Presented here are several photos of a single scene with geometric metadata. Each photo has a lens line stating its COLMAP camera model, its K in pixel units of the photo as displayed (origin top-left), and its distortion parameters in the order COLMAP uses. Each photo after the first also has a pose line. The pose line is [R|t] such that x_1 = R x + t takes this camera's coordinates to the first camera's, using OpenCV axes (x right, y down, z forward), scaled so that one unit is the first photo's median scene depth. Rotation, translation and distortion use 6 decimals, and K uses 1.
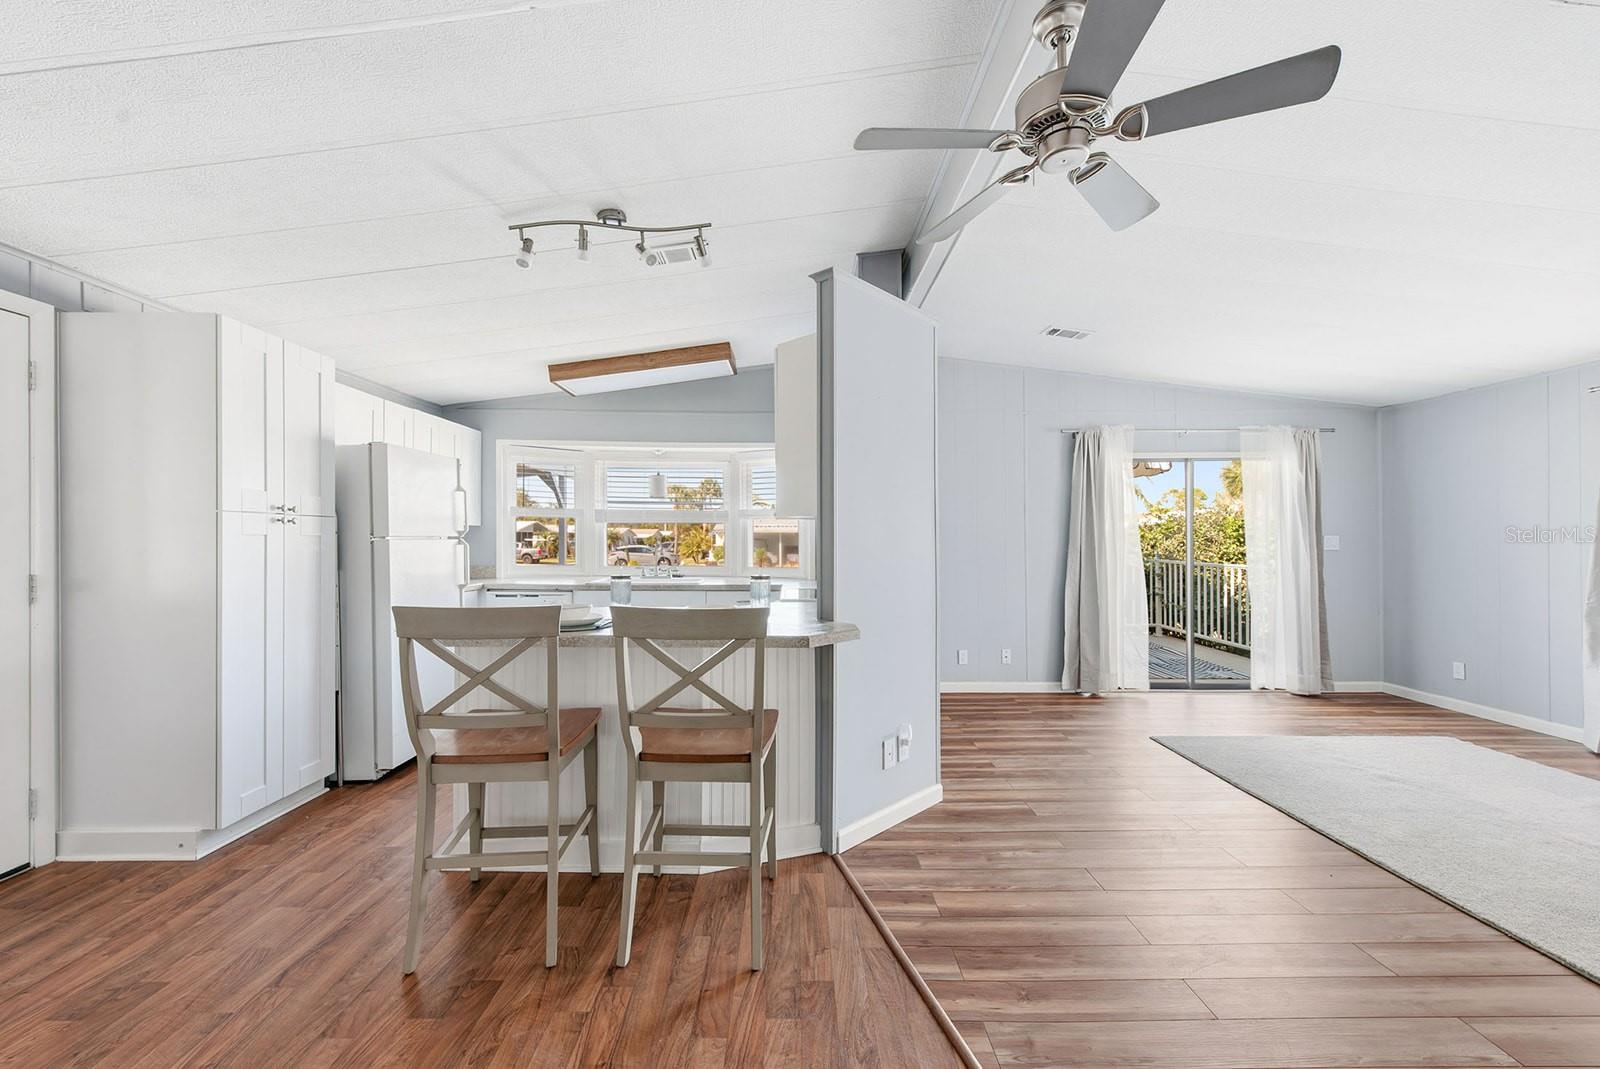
lens RADIAL K [[654.0, 0, 798.9], [0, 654.0, 539.9], [0, 0, 1]] dist [0.000523, 0.000017]
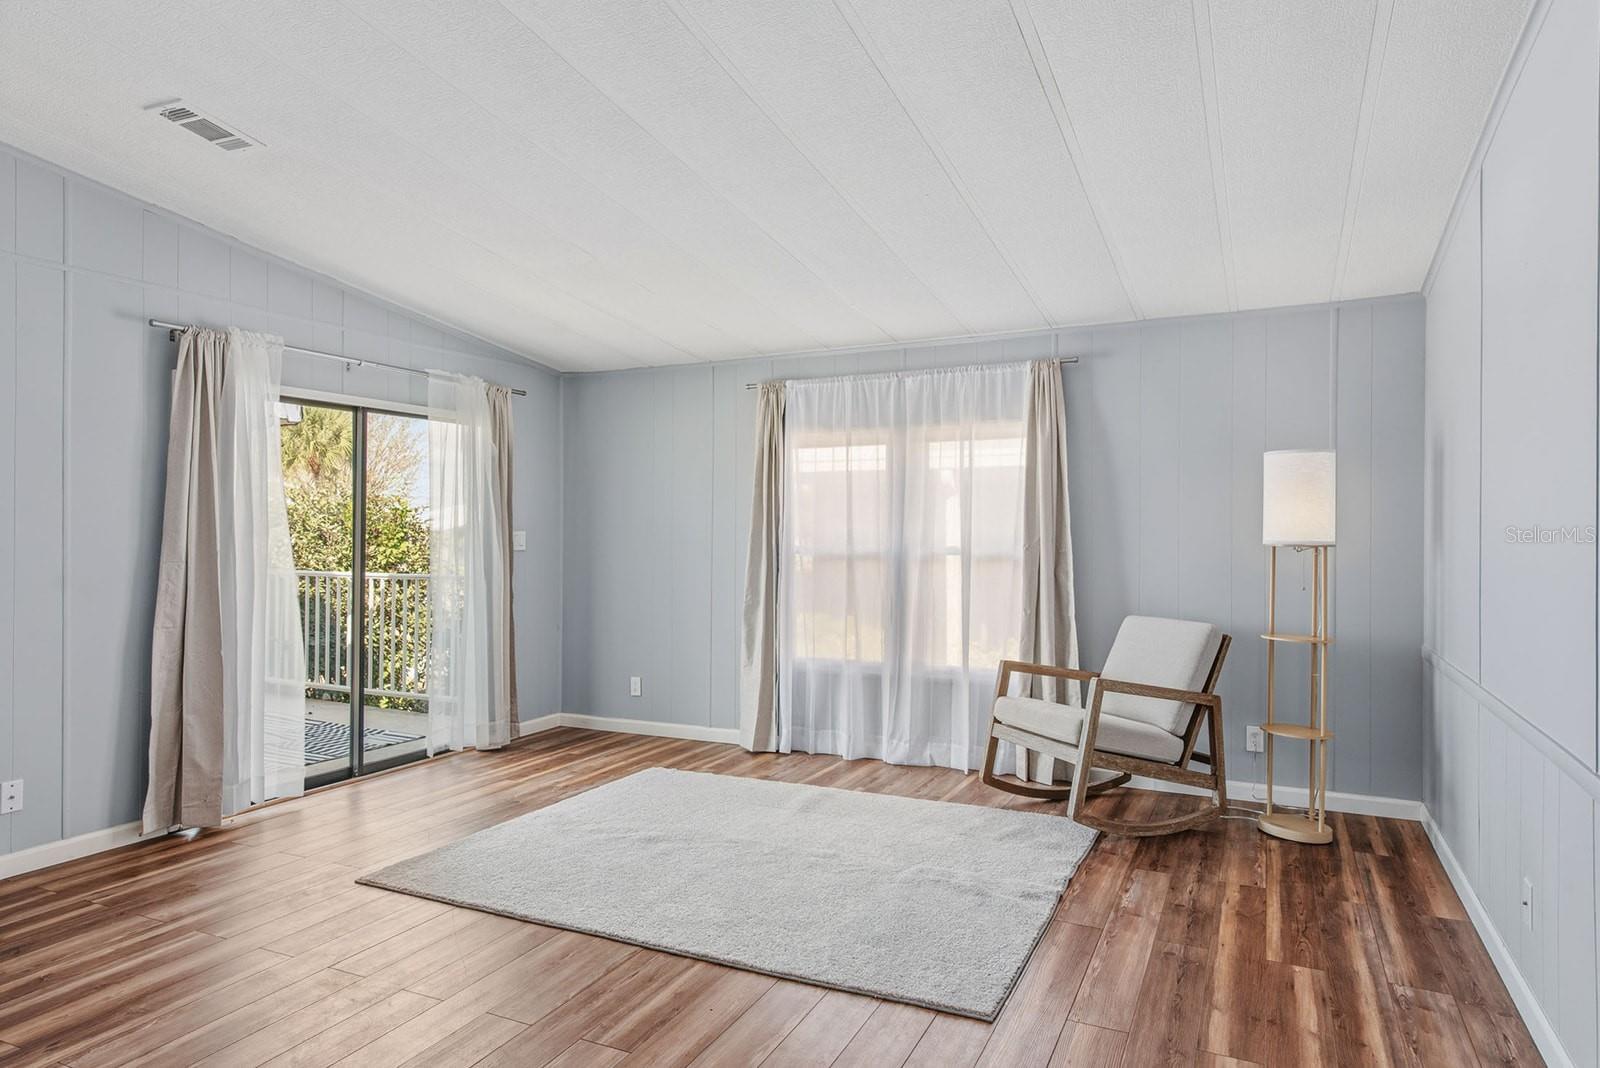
lens RADIAL K [[958.6, 0, 801.9], [0, 958.6, 529.2], [0, 0, 1]] dist [0.004930, -0.000845]
pose [[0.435248, 0.005541, 0.900294, -0.045261], [-0.000895, 0.999983, -0.005722, -0.003112], [-0.900310, 0.001685, 0.435245, 0.223435]]
